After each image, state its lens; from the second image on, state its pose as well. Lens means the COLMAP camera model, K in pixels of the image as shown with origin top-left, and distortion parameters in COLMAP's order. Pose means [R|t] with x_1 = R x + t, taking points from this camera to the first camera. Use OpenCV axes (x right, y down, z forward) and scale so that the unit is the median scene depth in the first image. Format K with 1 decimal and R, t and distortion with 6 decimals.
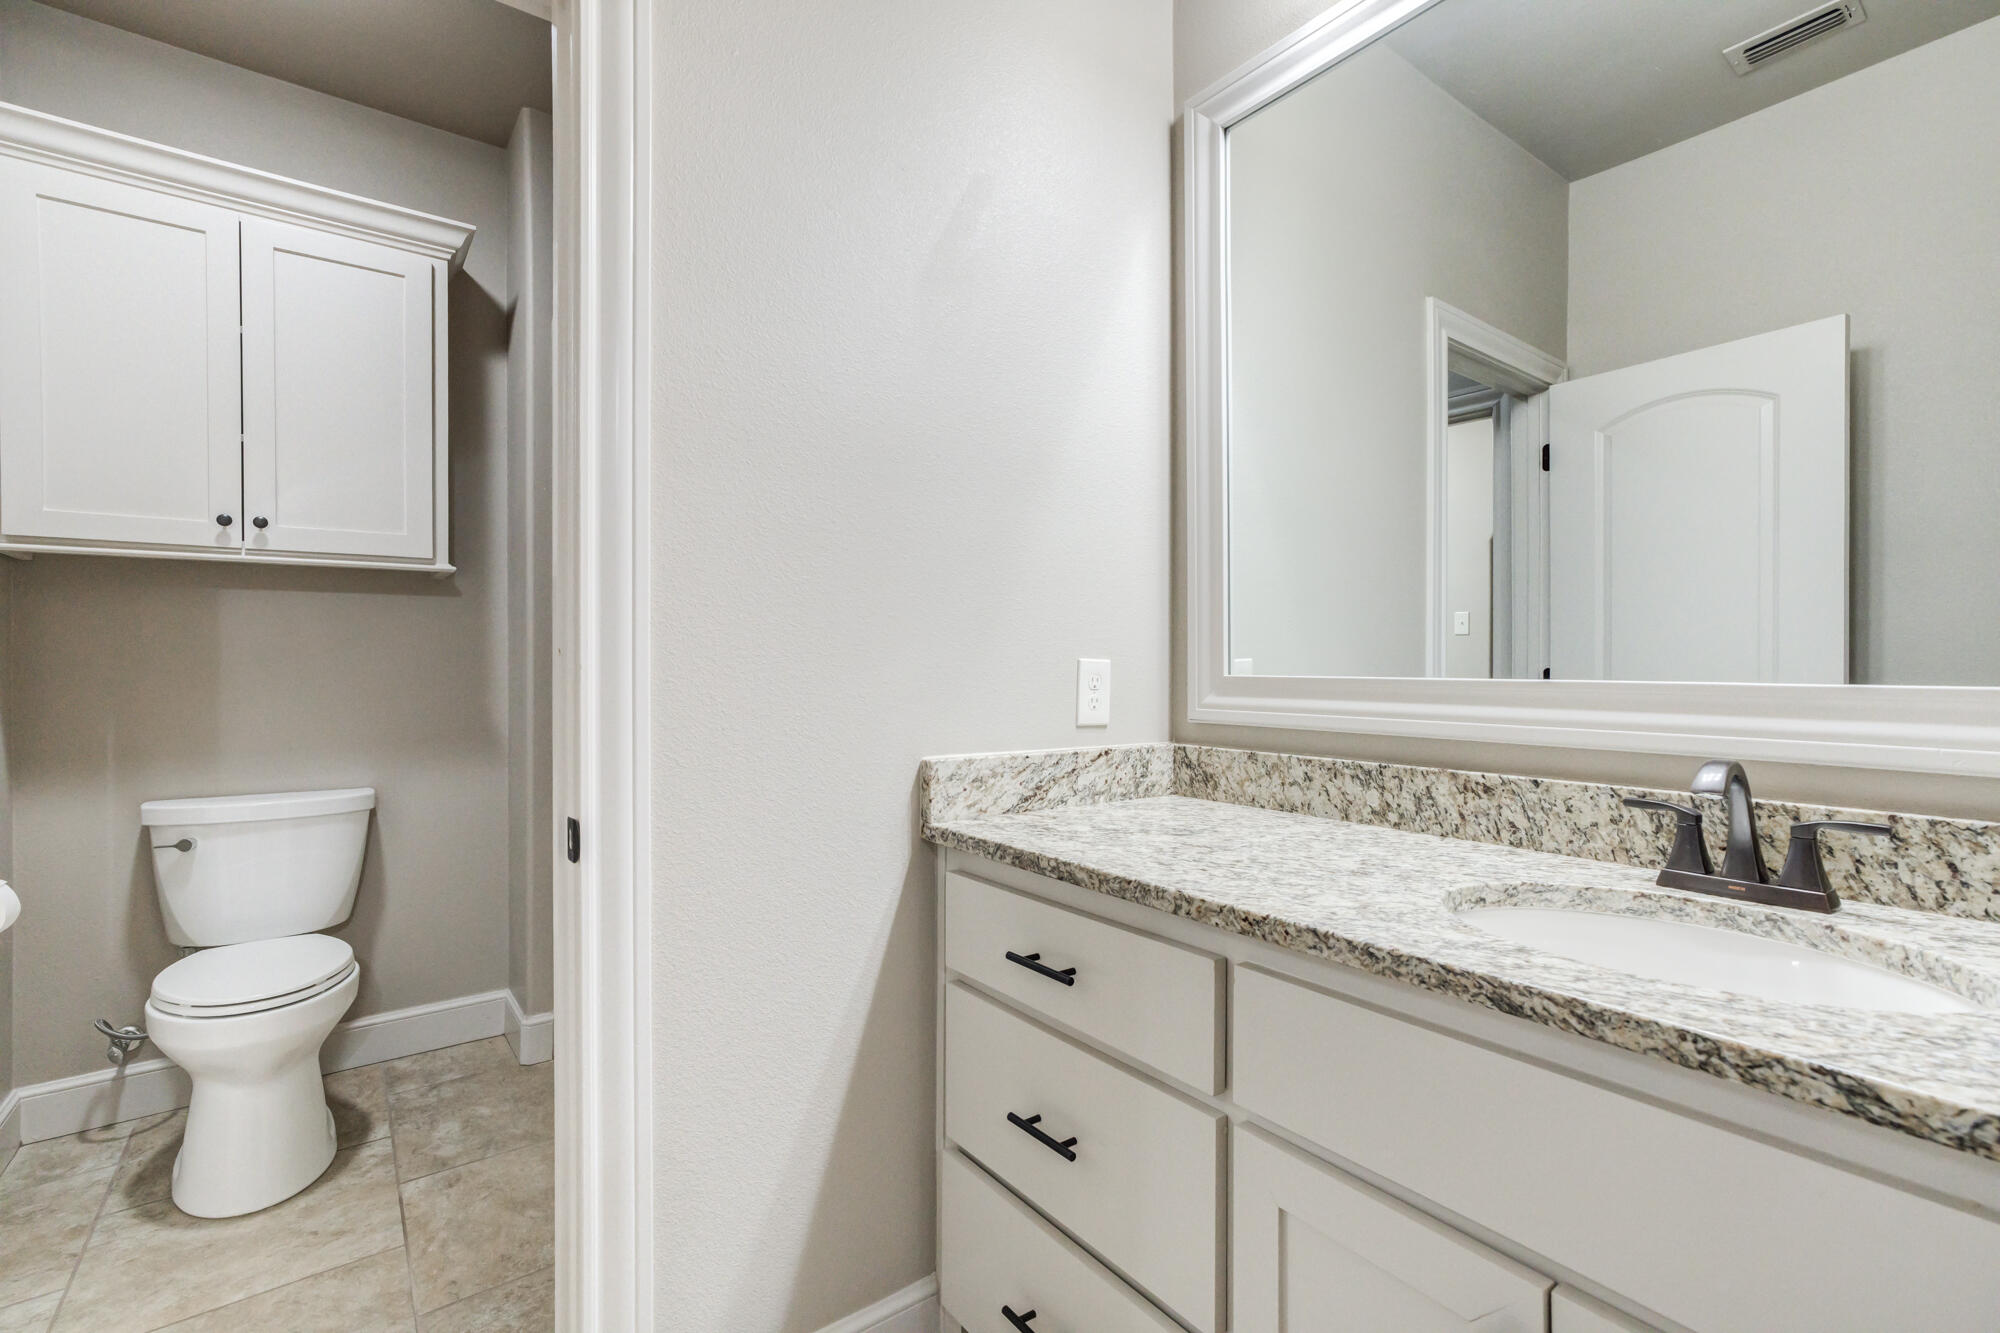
lens RADIAL K [[911.0, 0, 1008.7], [0, 911.0, 660.5], [0, 0, 1]] dist [-0.006998, 0.007448]
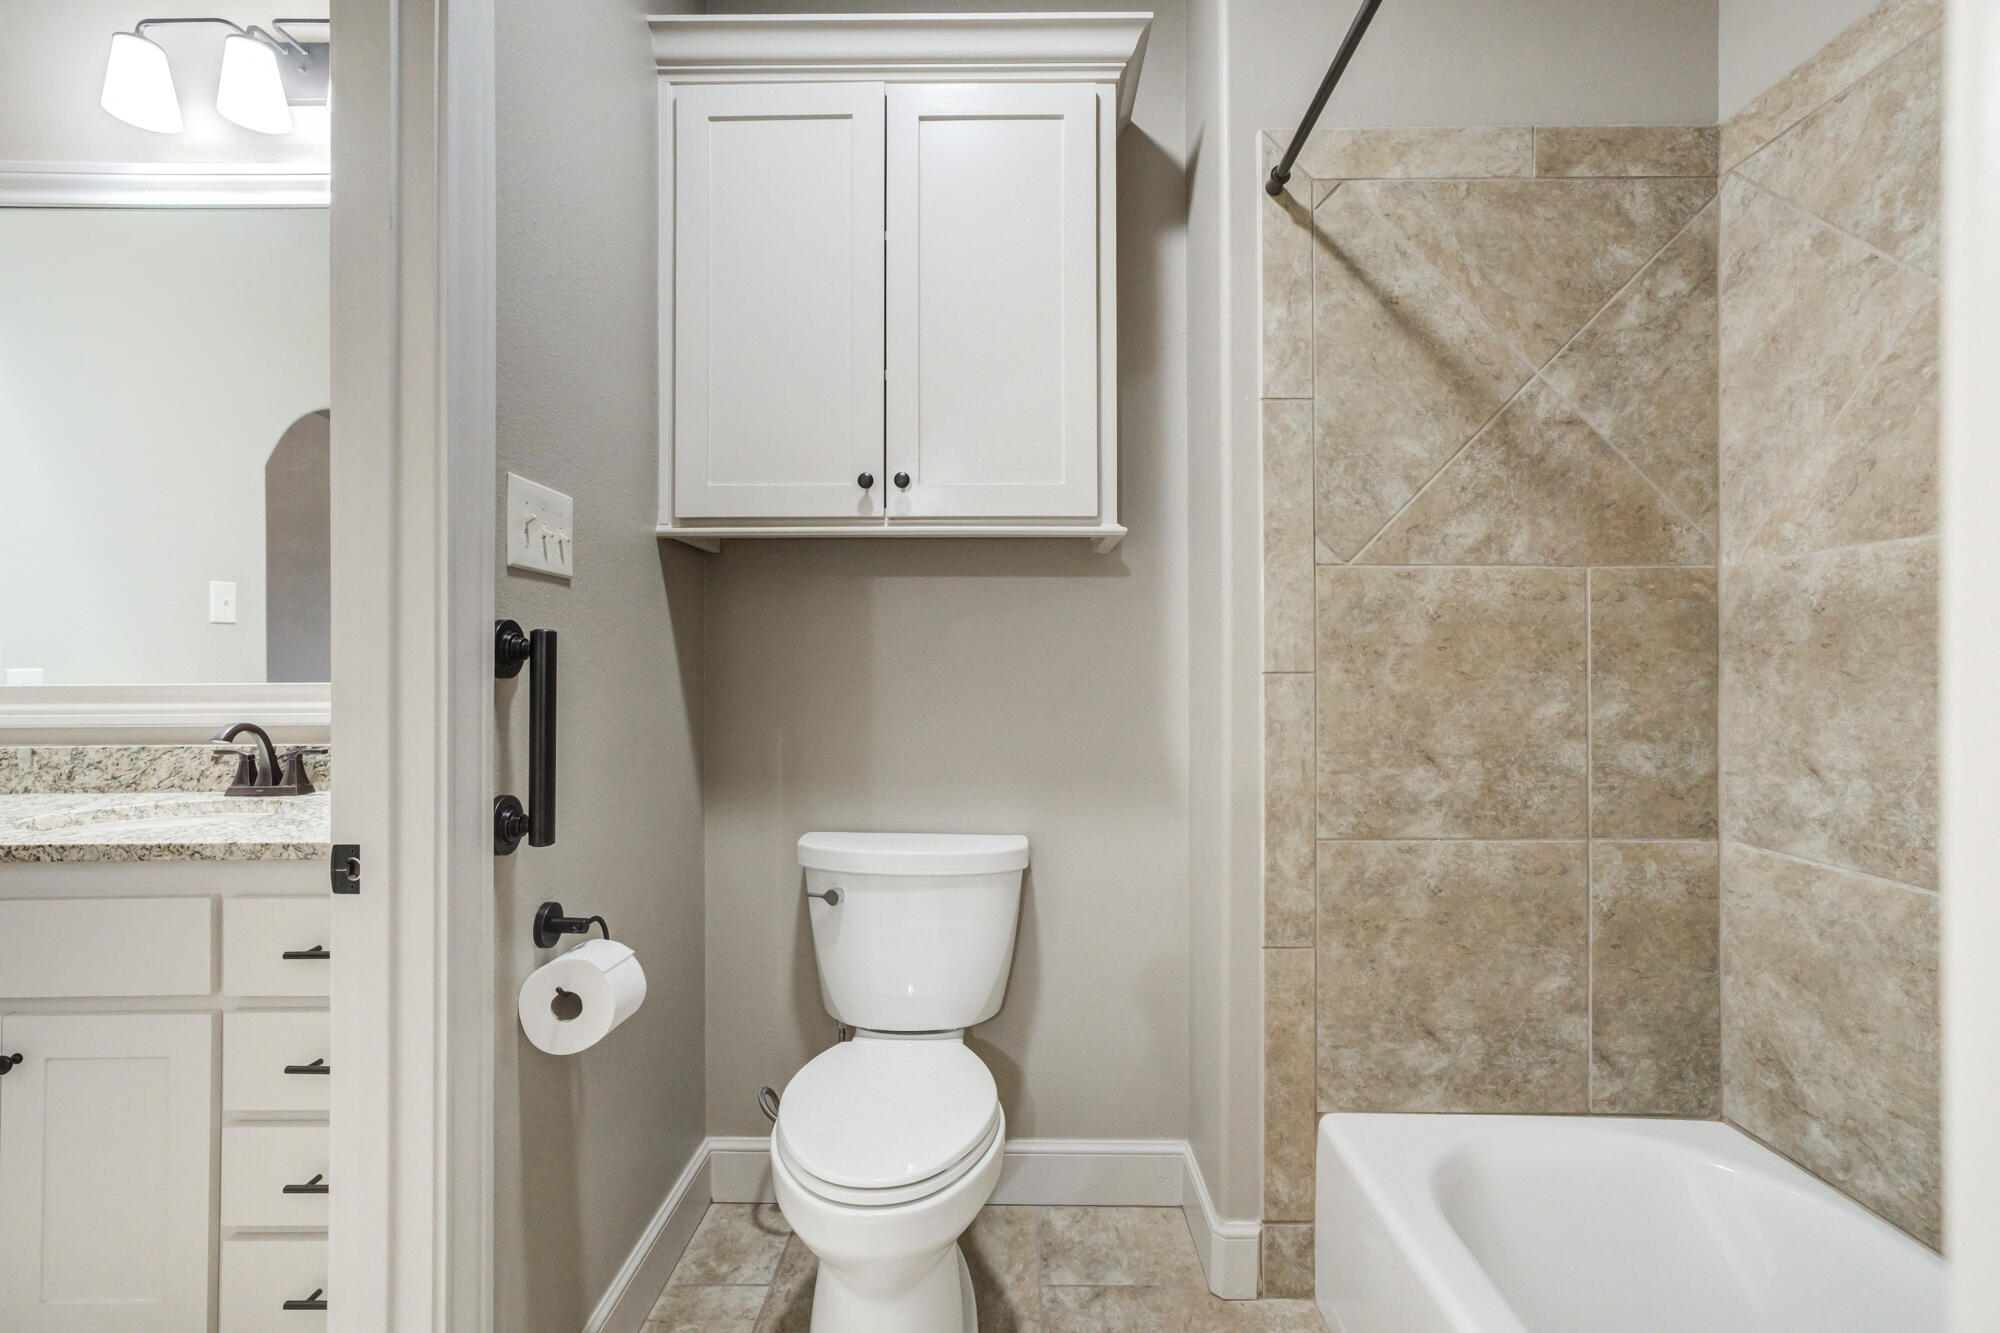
lens RADIAL K [[911.0, 0, 1041.8], [0, 911.0, 655.9], [0, 0, 1]] dist [-0.006998, 0.007448]
pose [[0.817315, -0.002676, -0.576184, -0.295148], [-0.002067, 0.999969, -0.007576, -0.002452], [0.576187, 0.007383, 0.817285, 0.451279]]
